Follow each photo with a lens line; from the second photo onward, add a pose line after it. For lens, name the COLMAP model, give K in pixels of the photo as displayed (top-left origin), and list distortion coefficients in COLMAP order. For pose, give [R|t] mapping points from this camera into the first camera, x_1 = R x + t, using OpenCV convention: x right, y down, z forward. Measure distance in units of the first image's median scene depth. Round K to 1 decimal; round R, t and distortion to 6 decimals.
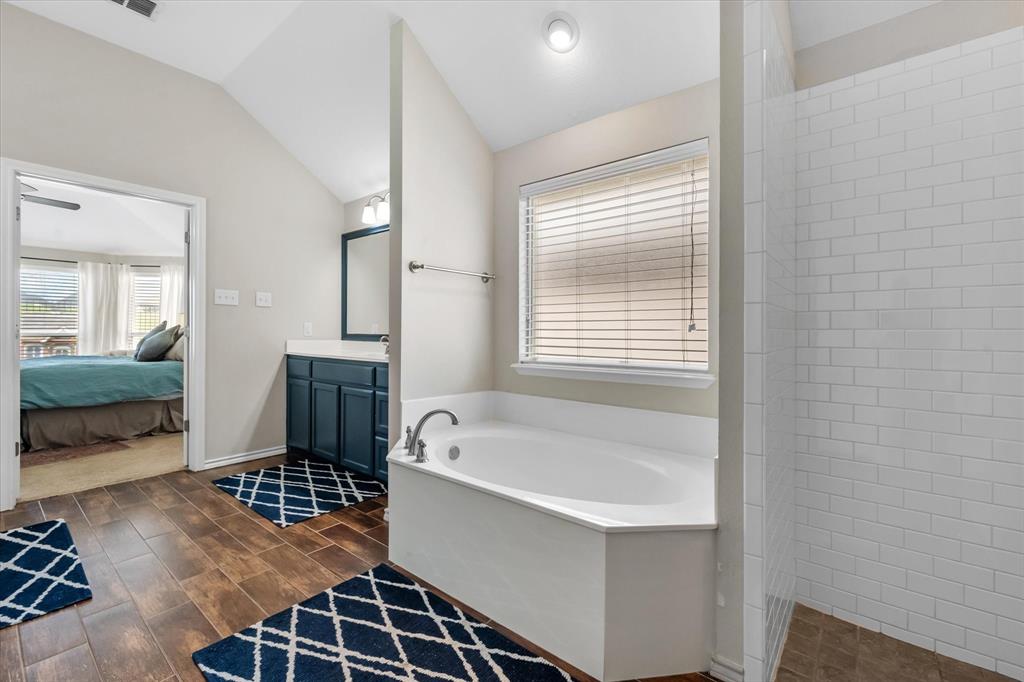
lens RADIAL K [[431.9, 0, 507.8], [0, 431.9, 334.1], [0, 0, 1]] dist [0.000241, -0.000228]
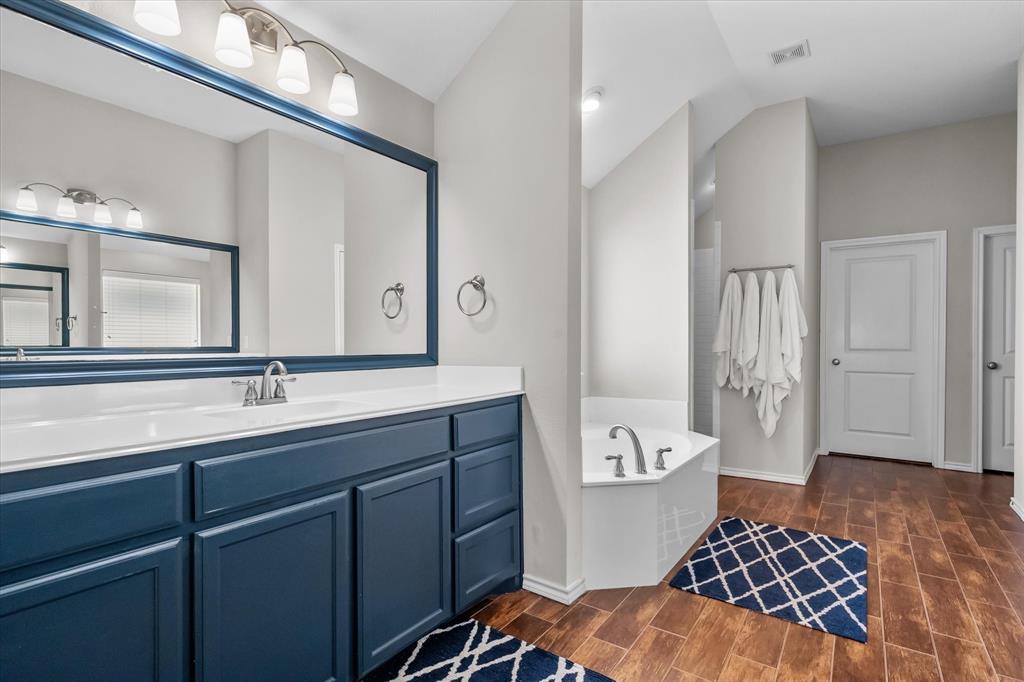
lens RADIAL K [[502.6, 0, 510.5], [0, 502.6, 343.2], [0, 0, 1]] dist [0.000545, 0.000738]
pose [[-0.070767, -0.011367, 0.997428, -1.702799], [0.000286, 0.999935, 0.011415, -0.039185], [-0.997493, 0.001093, -0.070759, 1.748956]]
